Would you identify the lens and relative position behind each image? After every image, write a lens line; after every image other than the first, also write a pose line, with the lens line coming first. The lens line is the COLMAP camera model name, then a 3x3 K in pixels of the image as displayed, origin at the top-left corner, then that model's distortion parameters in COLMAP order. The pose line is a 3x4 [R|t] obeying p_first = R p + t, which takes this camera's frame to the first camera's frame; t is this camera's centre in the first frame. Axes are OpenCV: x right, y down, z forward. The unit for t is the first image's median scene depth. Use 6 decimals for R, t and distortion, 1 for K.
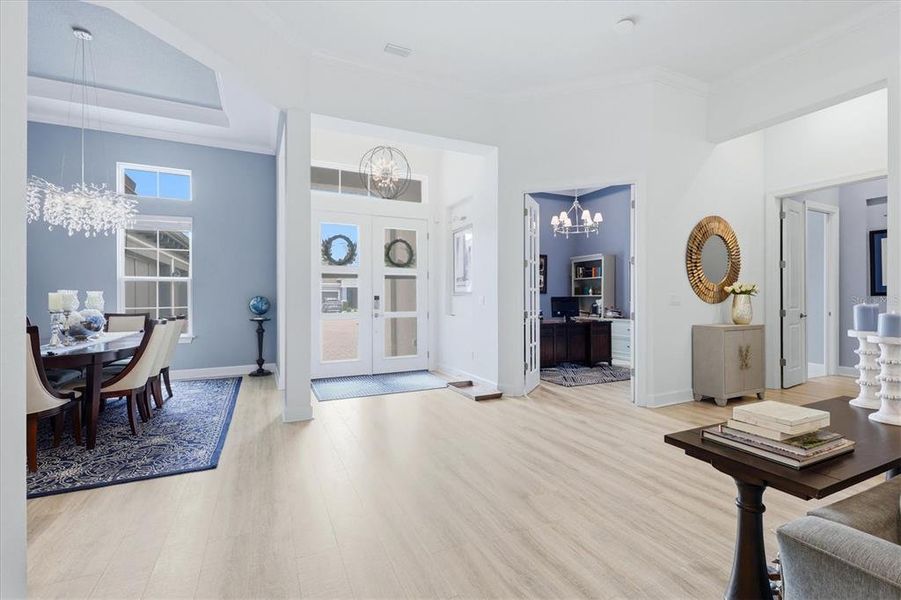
lens RADIAL K [[397.7, 0, 454.0], [0, 397.7, 295.4], [0, 0, 1]] dist [0.001412, 0.000163]
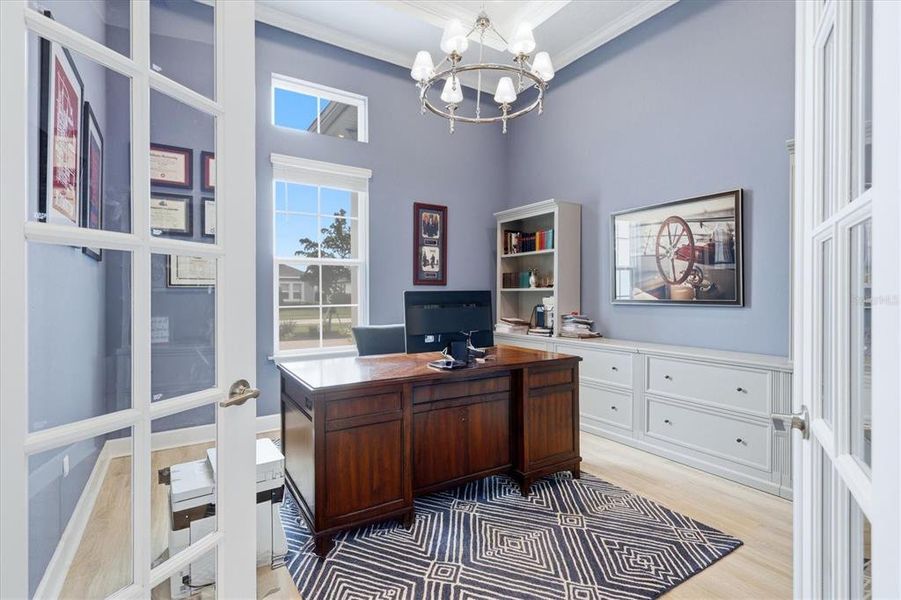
lens RADIAL K [[397.7, 0, 454.0], [0, 397.7, 295.4], [0, 0, 1]] dist [0.001412, 0.000163]
pose [[0.994411, -0.002258, 0.105558, 0.268983], [0.001080, 0.999937, 0.011213, 0.003653], [-0.105577, -0.011036, 0.994350, 0.718551]]
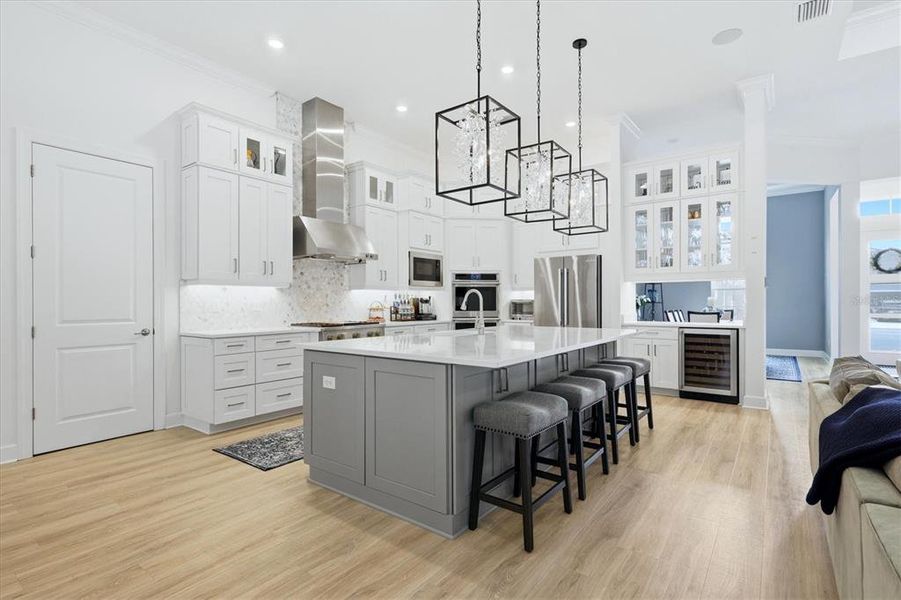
lens RADIAL K [[426.9, 0, 450.5], [0, 426.9, 300.0], [0, 0, 1]] dist [-0.000778, 0.000230]
pose [[0.454001, -0.006282, -0.890979, 0.251408], [0.008053, 0.999963, -0.002946, -0.002126], [0.890965, -0.005838, 0.454035, -0.750698]]
